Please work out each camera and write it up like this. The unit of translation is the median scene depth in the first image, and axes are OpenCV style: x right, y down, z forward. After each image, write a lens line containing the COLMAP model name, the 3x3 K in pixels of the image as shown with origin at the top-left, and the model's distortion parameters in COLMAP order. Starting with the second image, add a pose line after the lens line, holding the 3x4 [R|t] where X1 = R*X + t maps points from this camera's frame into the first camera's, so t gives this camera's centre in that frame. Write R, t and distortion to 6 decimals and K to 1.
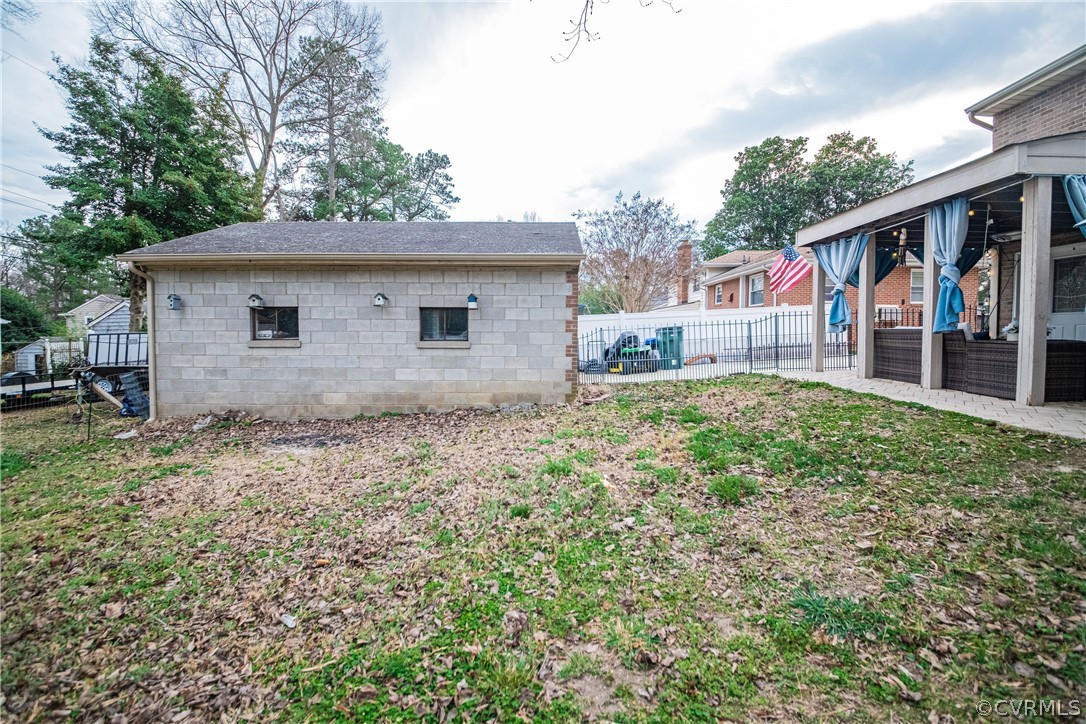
lens RADIAL K [[426.1, 0, 532.6], [0, 426.1, 350.8], [0, 0, 1]] dist [0.023493, -0.010827]
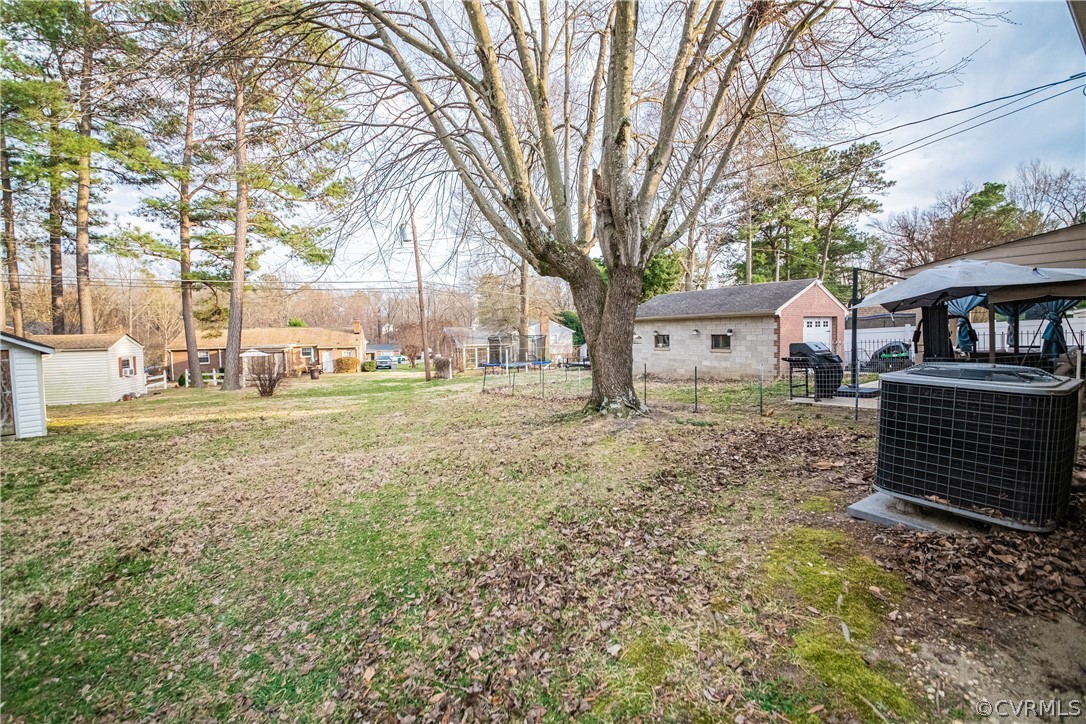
lens RADIAL K [[434.4, 0, 543.0], [0, 434.4, 362.0], [0, 0, 1]] dist [0.025183, -0.034089]
pose [[0.589550, 0.041897, -0.806645, 1.117483], [-0.010985, 0.998977, 0.043858, -0.045706], [0.807658, -0.016995, 0.589407, -1.152813]]
